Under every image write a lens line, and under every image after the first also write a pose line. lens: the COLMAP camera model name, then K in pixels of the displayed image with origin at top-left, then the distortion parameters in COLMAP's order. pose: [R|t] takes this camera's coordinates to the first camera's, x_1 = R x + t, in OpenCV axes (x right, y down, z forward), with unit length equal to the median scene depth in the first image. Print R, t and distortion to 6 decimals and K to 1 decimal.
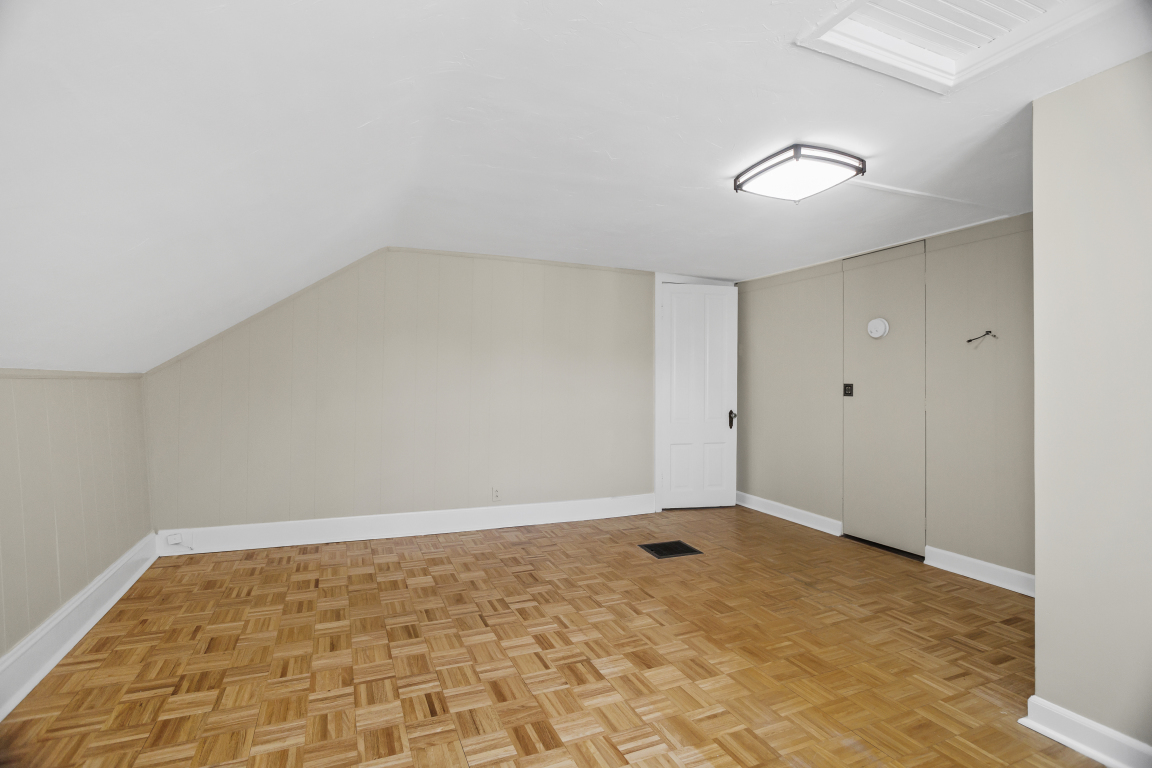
lens RADIAL K [[548.7, 0, 568.9], [0, 548.7, 382.1], [0, 0, 1]] dist [0.004145, 0.001618]
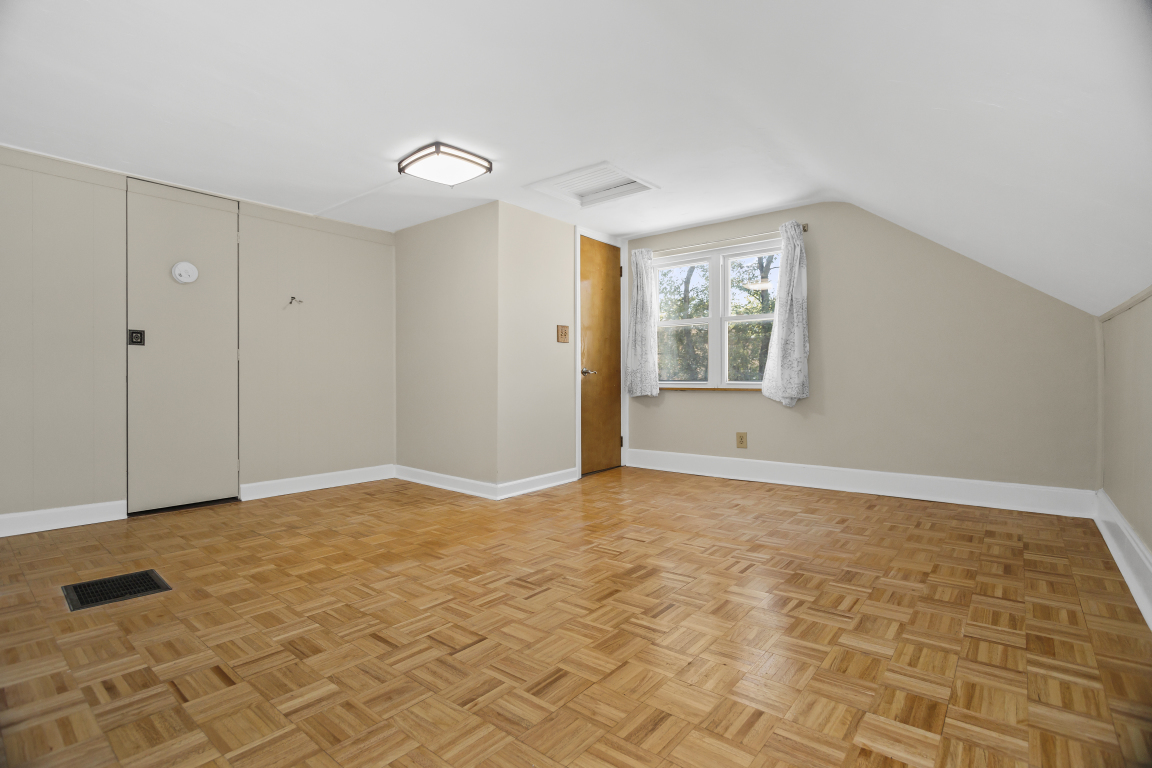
lens RADIAL K [[548.7, 0, 569.7], [0, 548.7, 384.0], [0, 0, 1]] dist [0.004145, 0.001618]
pose [[-0.463842, -0.004019, 0.885909, -0.998880], [-0.000396, 0.999991, 0.004329, 0.151837], [-0.885918, 0.001657, -0.463839, 1.516432]]
